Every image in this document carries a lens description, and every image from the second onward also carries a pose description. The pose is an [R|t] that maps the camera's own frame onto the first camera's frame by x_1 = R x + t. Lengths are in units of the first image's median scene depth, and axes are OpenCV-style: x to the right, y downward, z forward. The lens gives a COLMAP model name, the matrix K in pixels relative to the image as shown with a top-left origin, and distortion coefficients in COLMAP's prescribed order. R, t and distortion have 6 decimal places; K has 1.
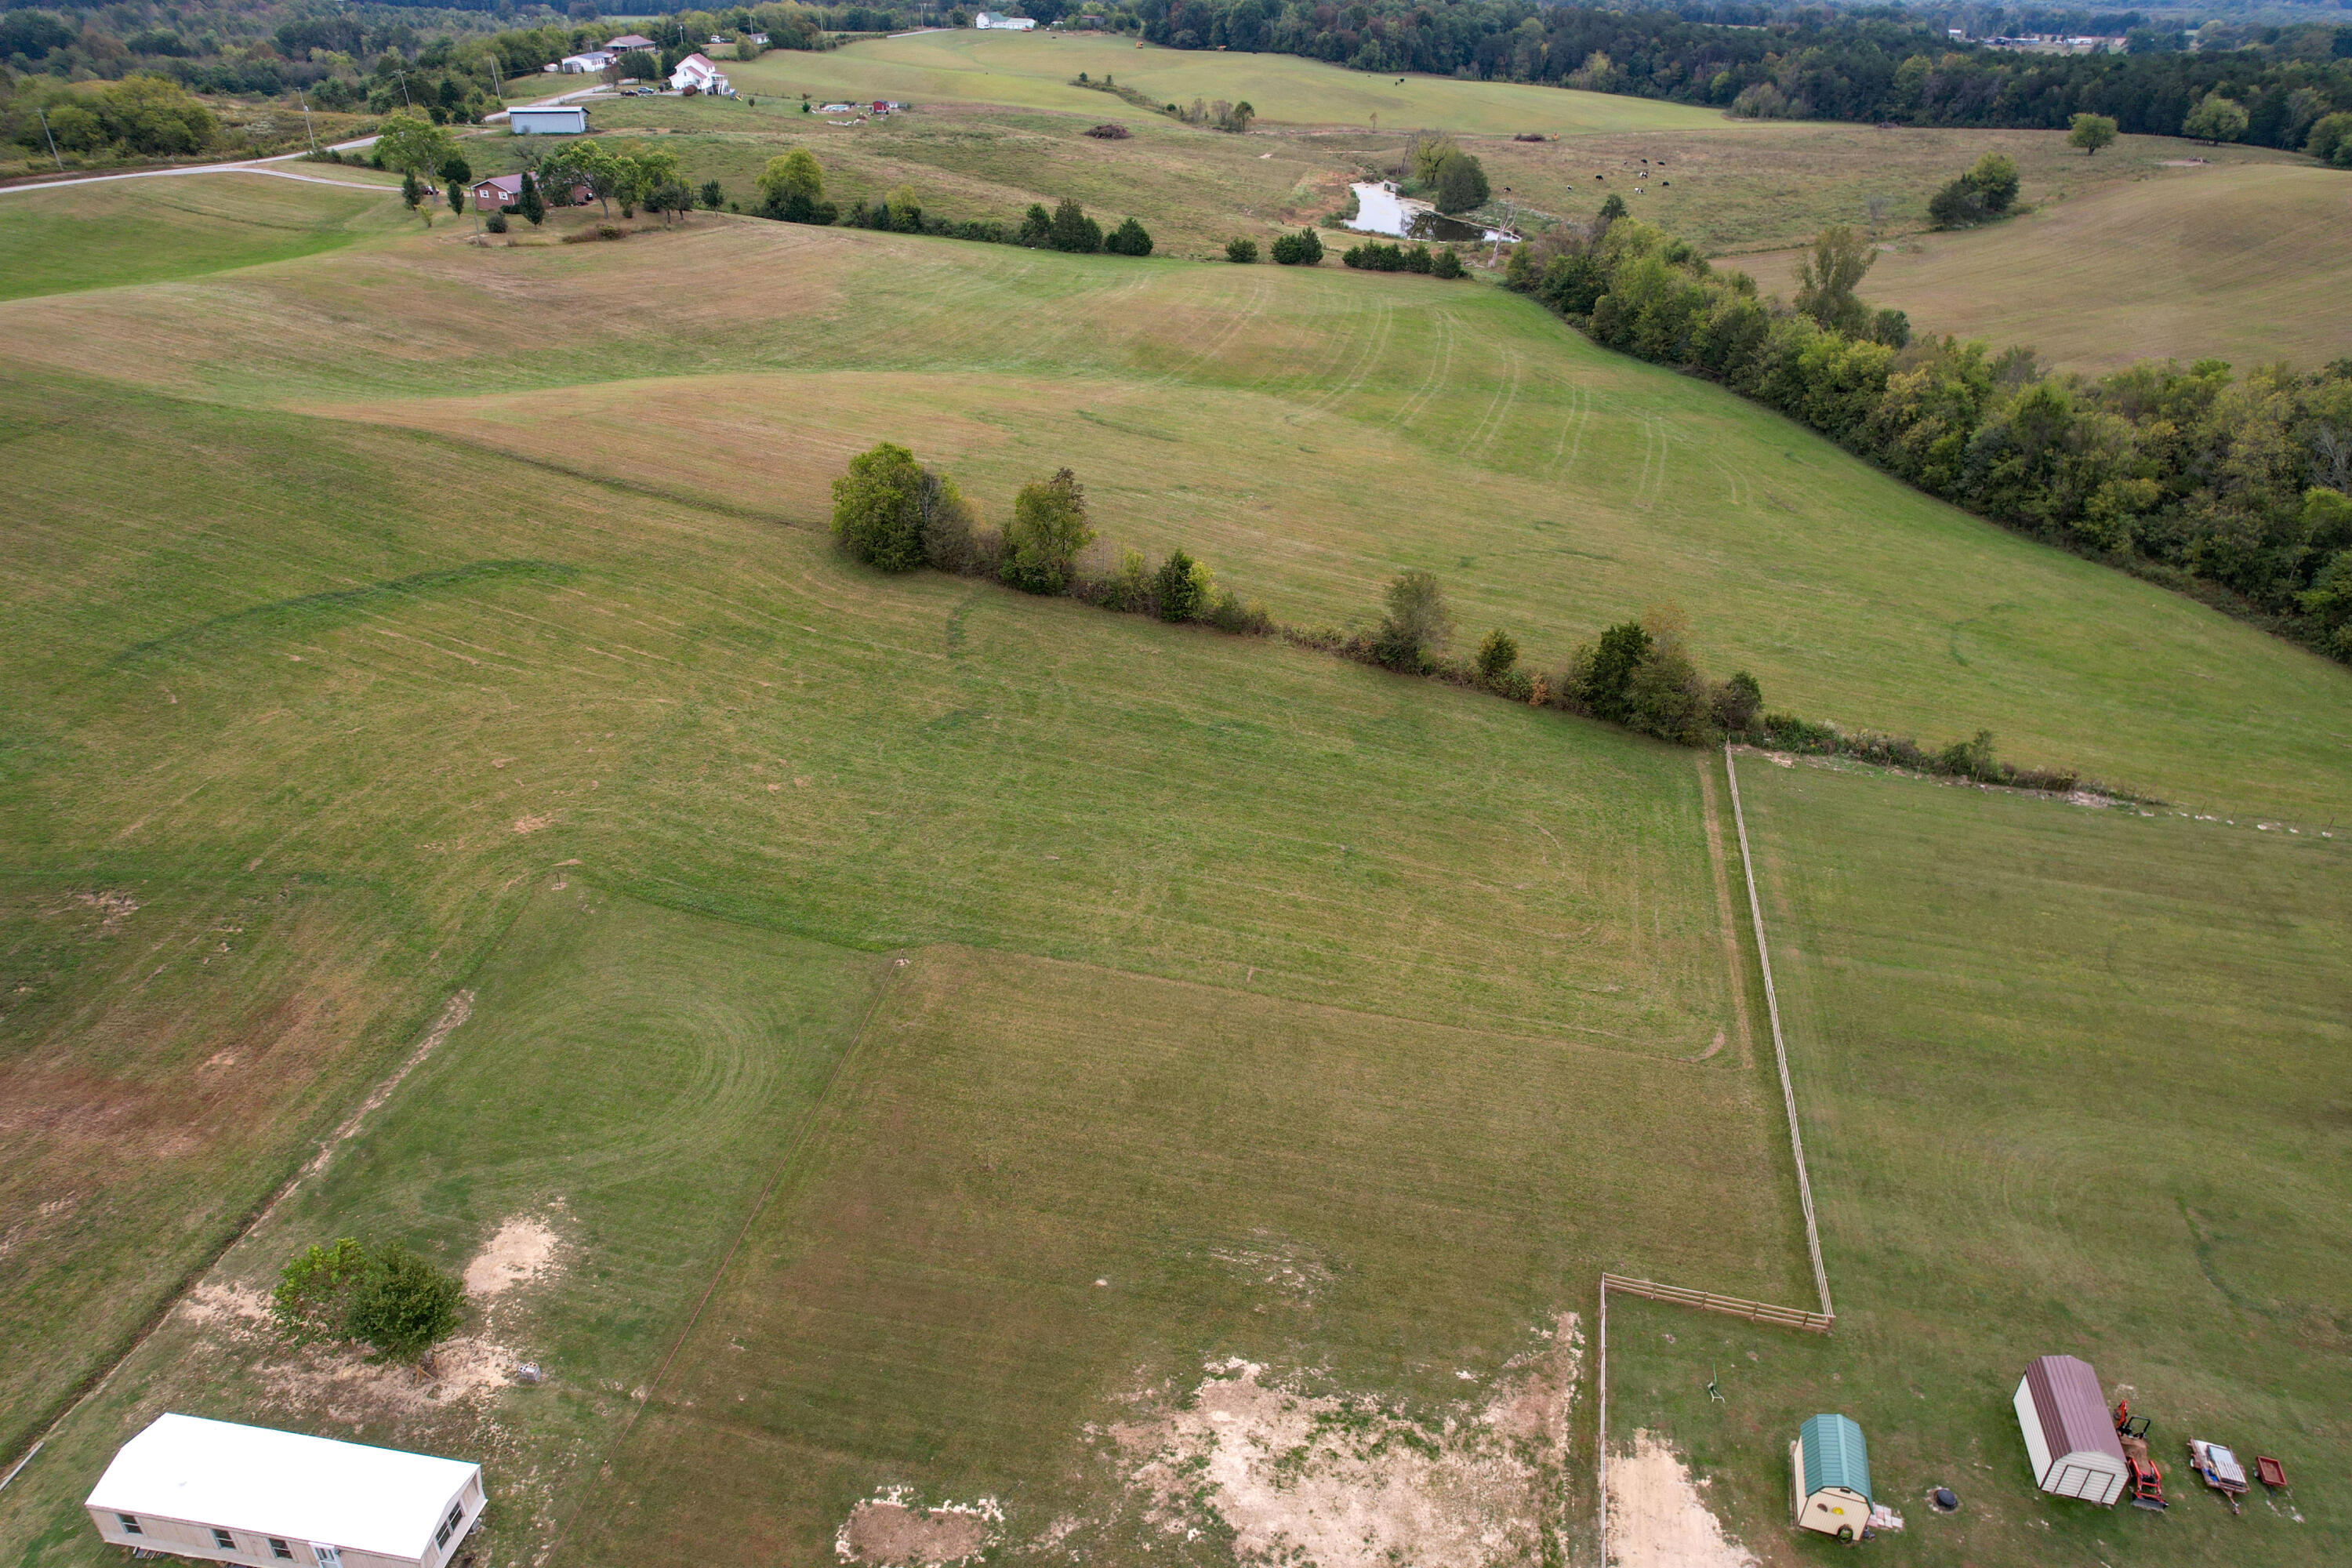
lens RADIAL K [[1503.9, 0, 1177.3], [0, 1503.9, 798.2], [0, 0, 1]] dist [-0.082227, 0.074659]
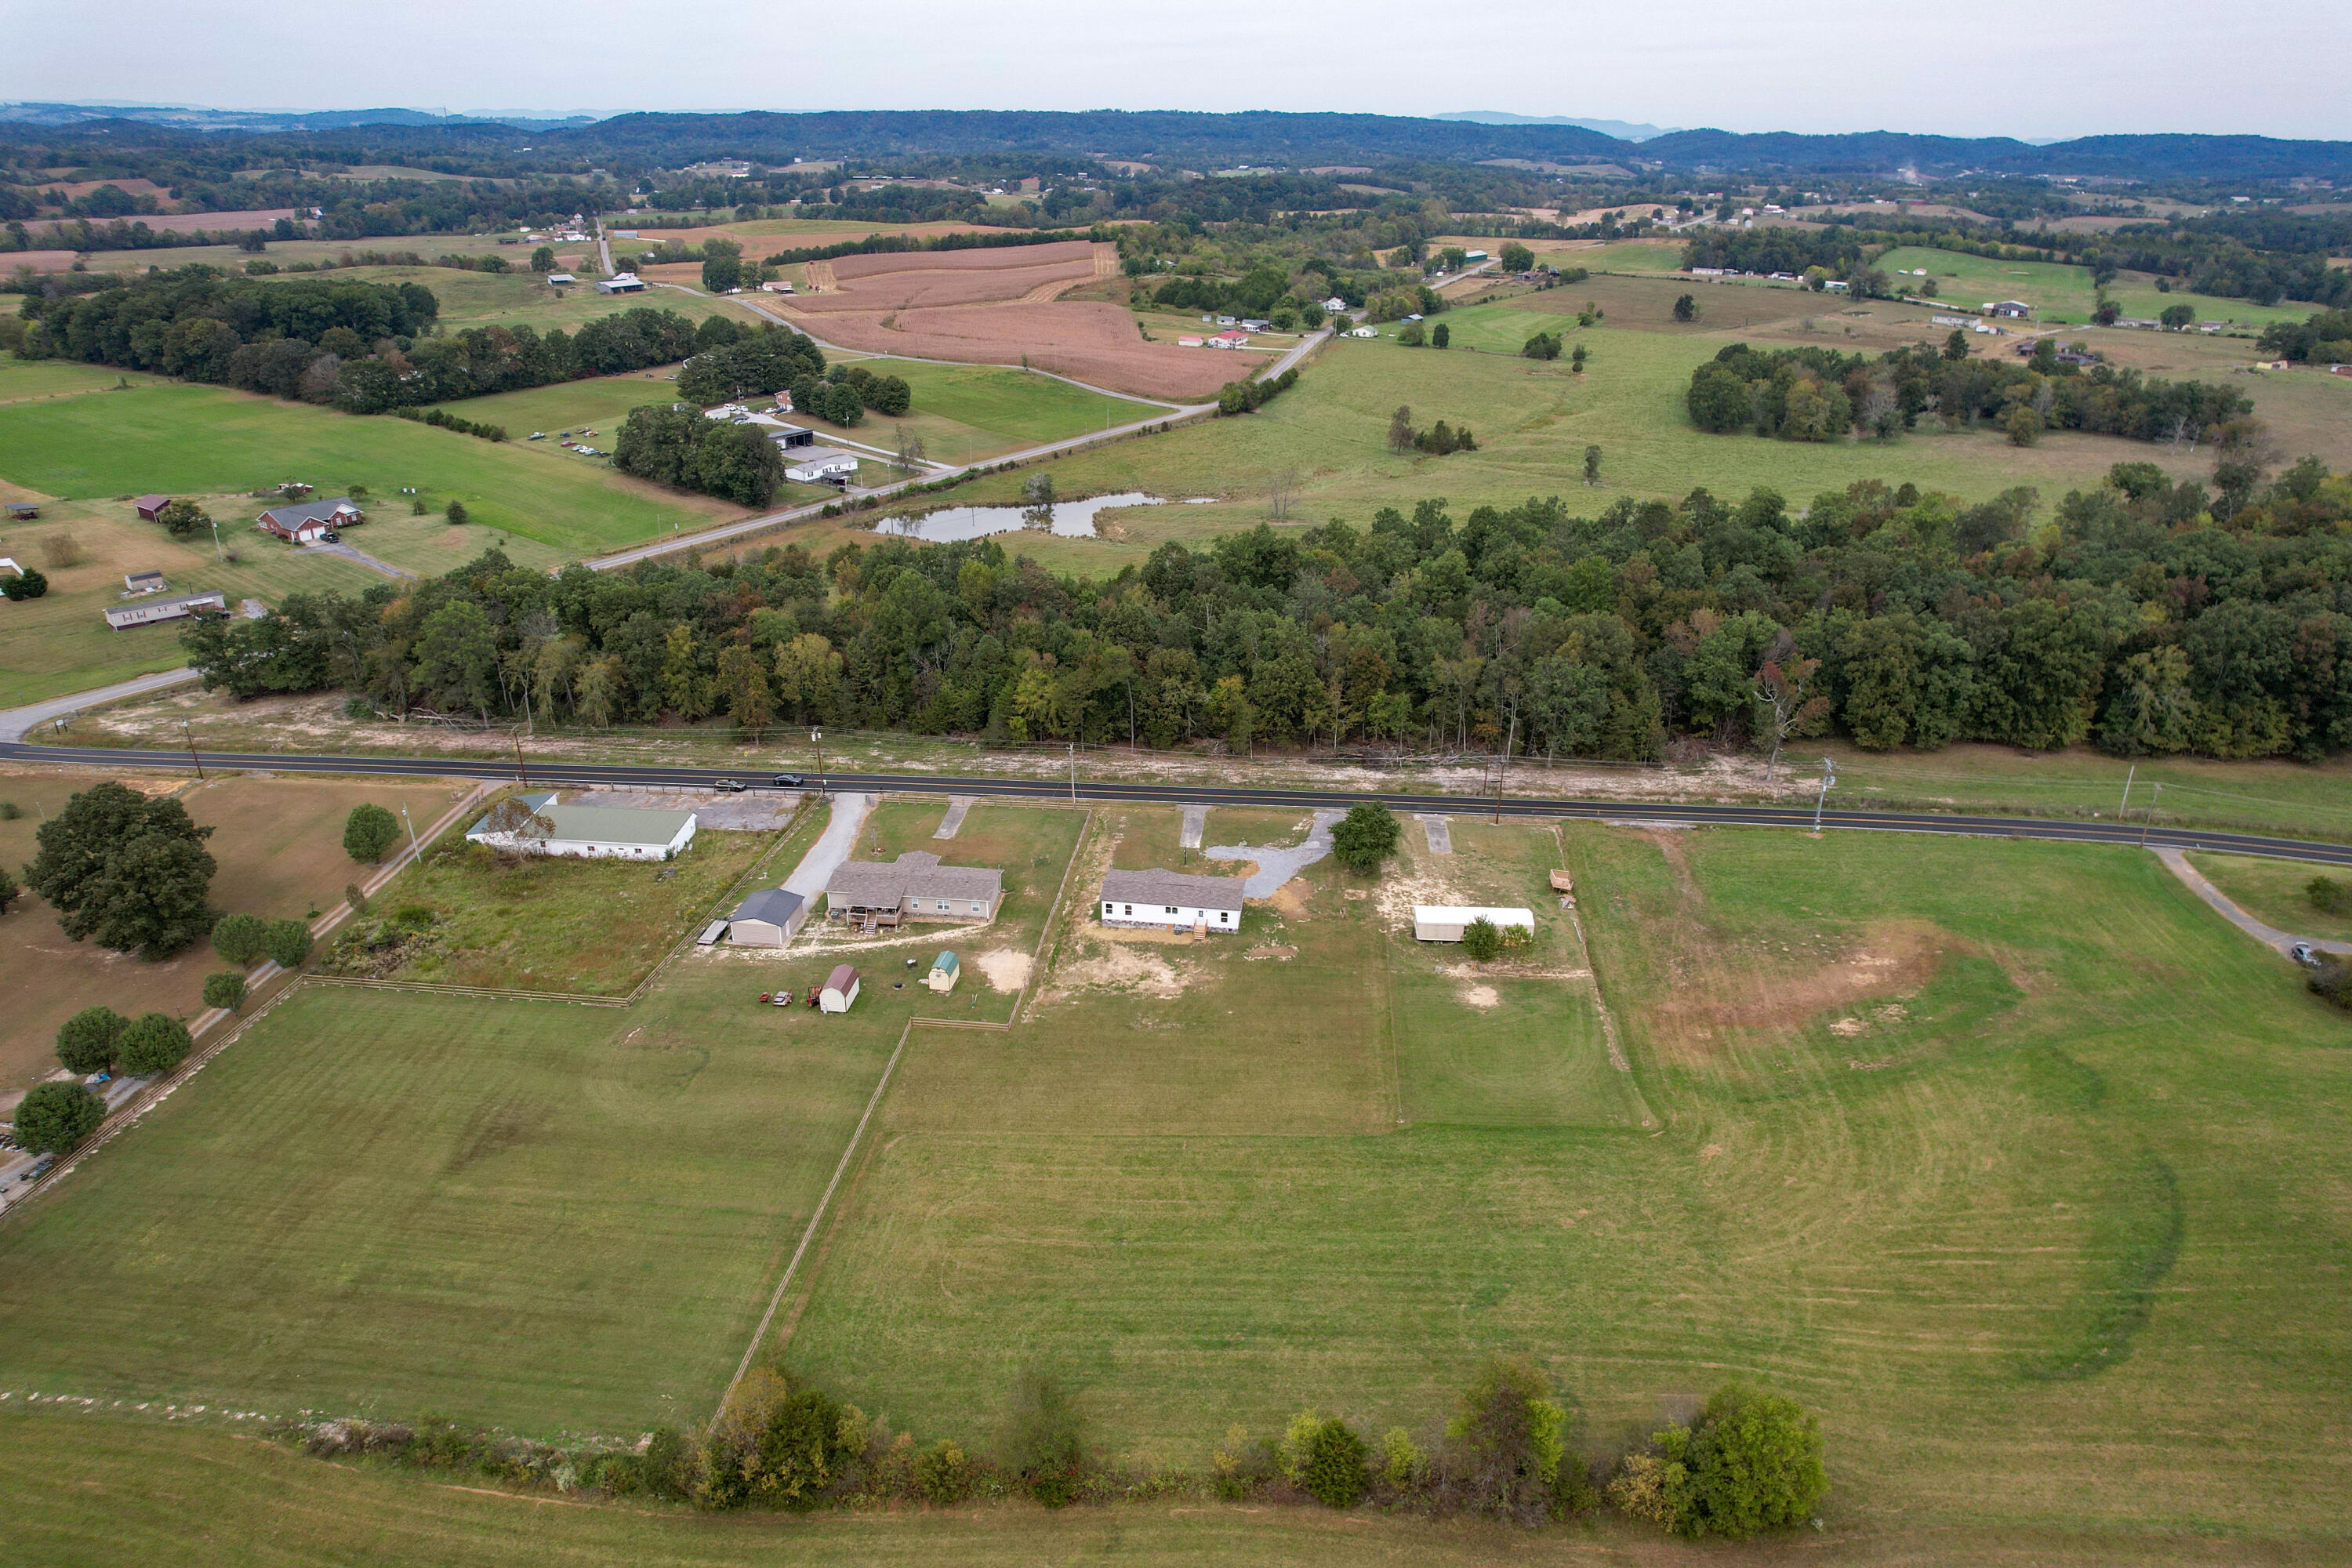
lens RADIAL K [[1503.9, 0, 1177.3], [0, 1503.9, 798.2], [0, 0, 1]] dist [-0.082227, 0.074659]
pose [[-0.992182, 0.019003, -0.123344, 0.264331], [-0.089281, 0.582489, 0.807921, -1.474084], [0.087199, 0.812617, -0.576238, 1.757973]]
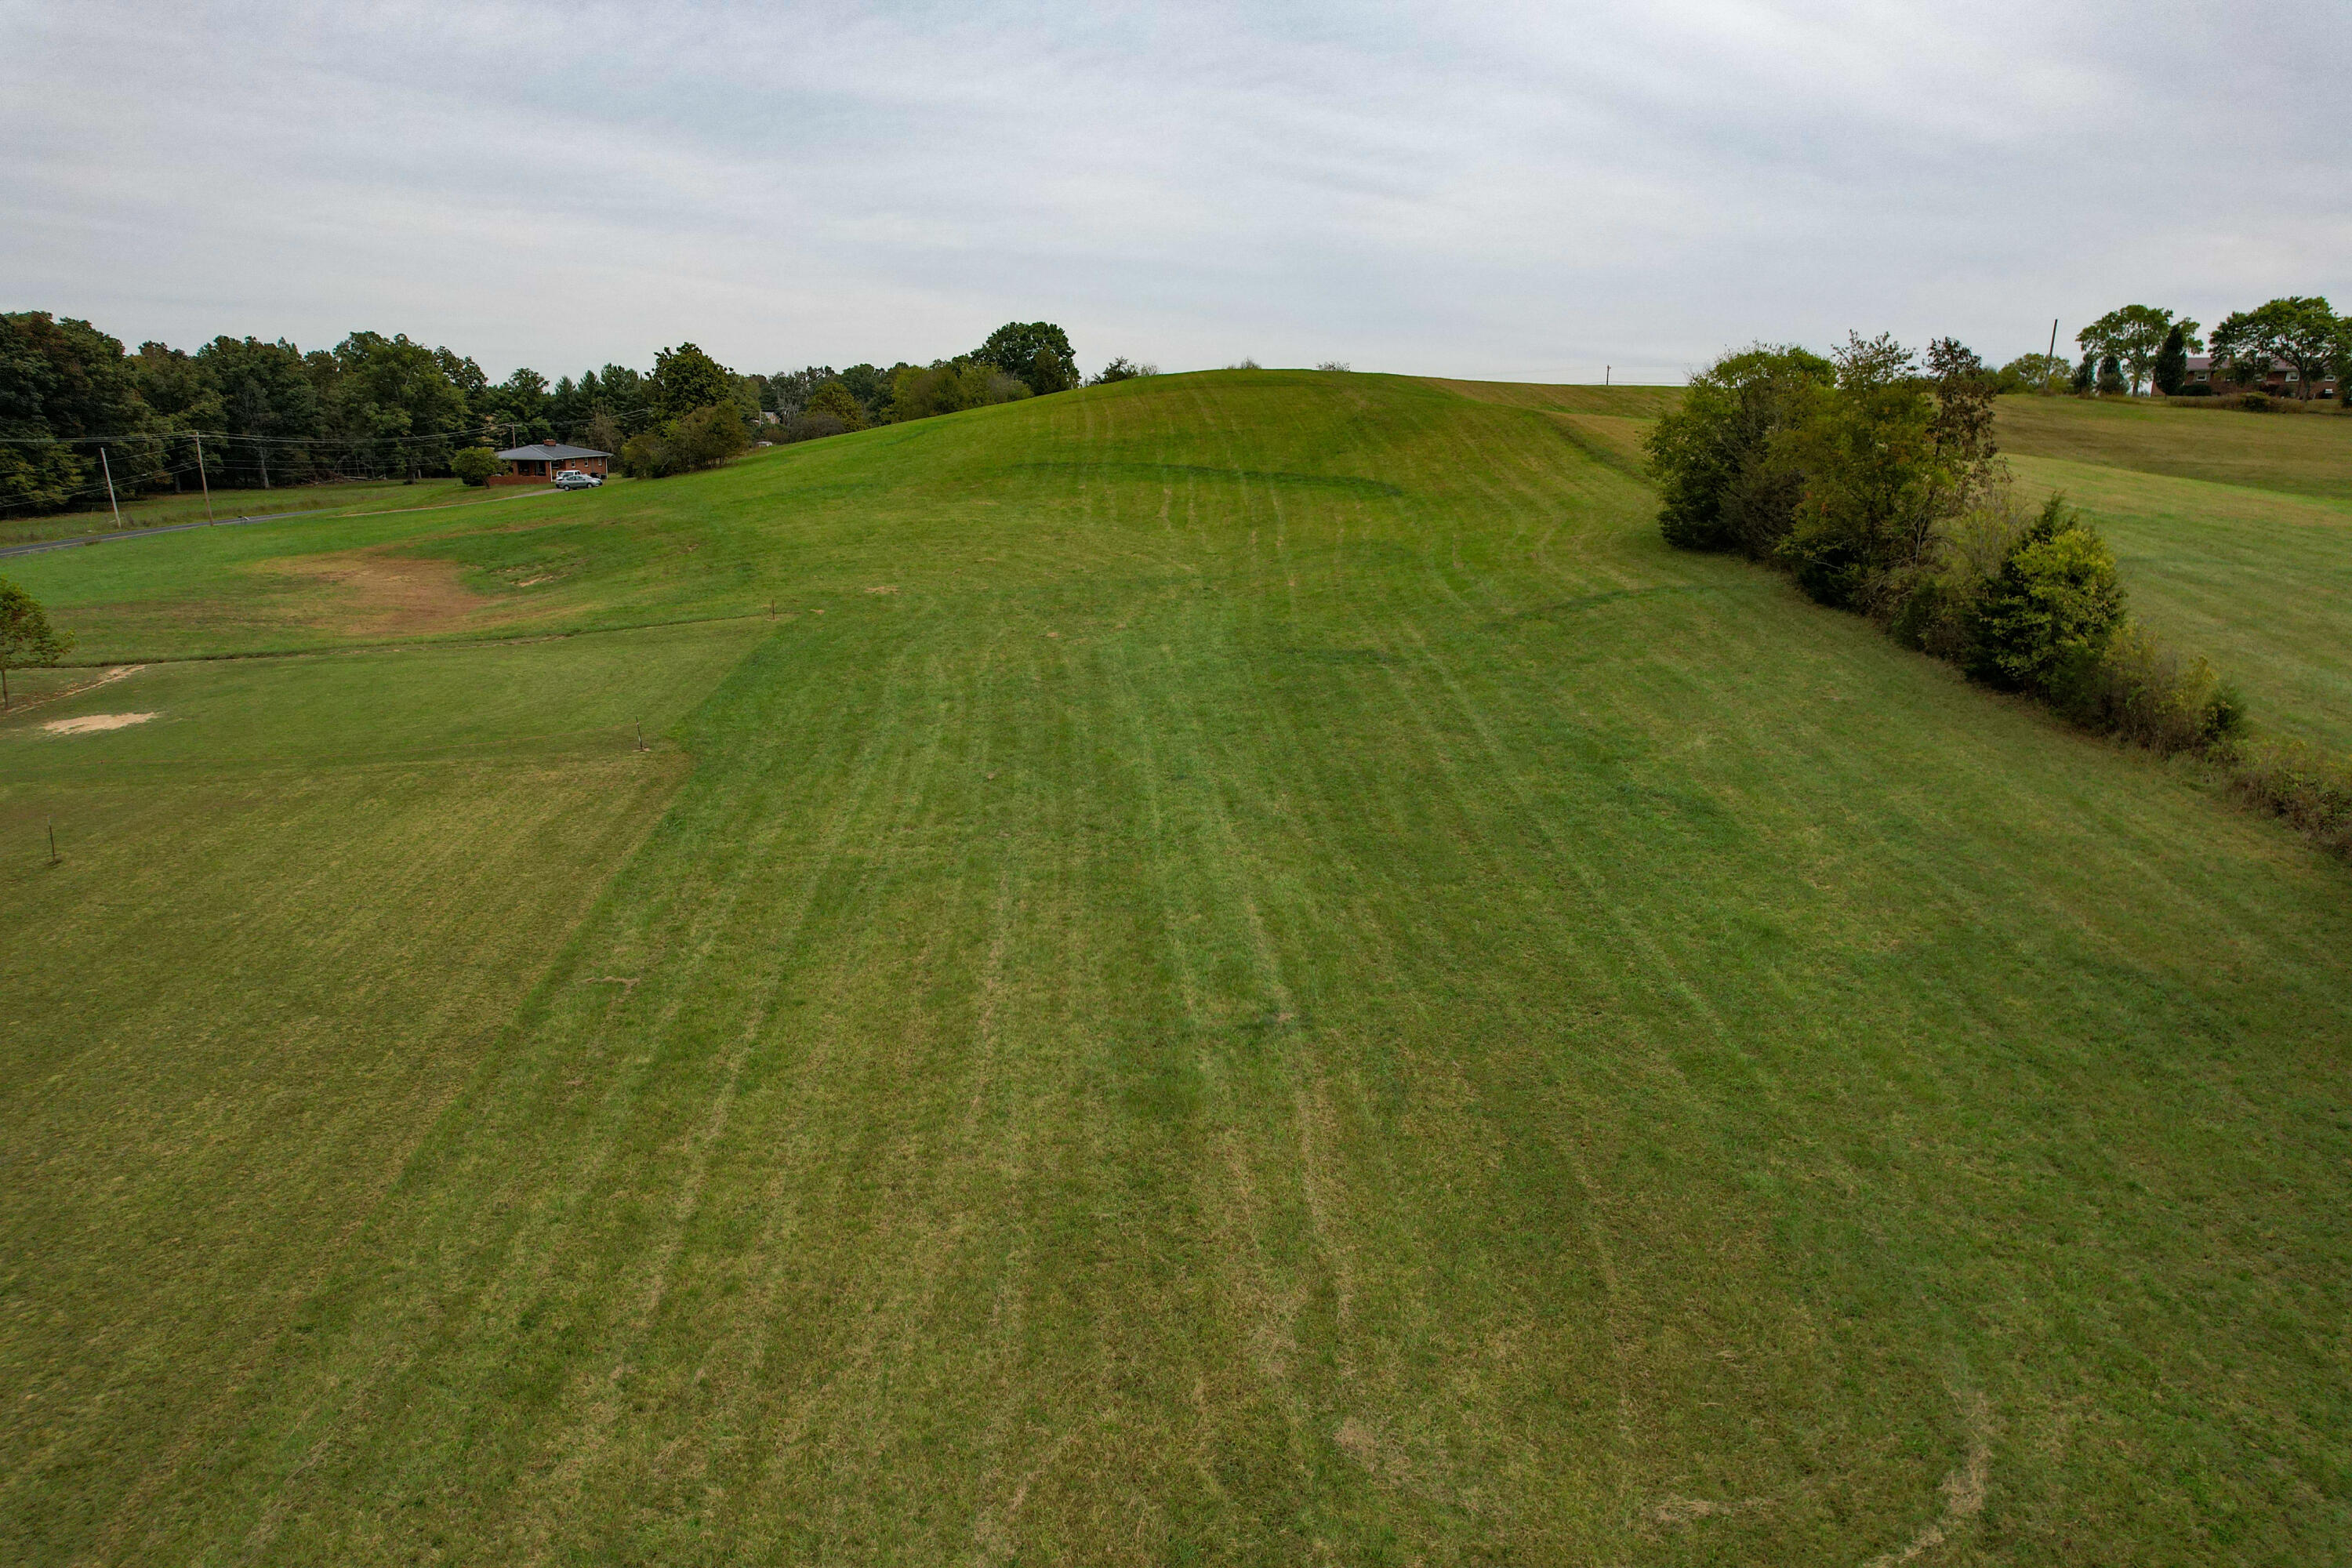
lens RADIAL K [[1503.9, 0, 1177.3], [0, 1503.9, 798.2], [0, 0, 1]] dist [-0.082227, 0.074659]
pose [[0.272729, 0.222835, -0.935929, 0.468431], [-0.491065, 0.868787, 0.063753, -0.017003], [0.827330, 0.442214, 0.346370, 1.064018]]
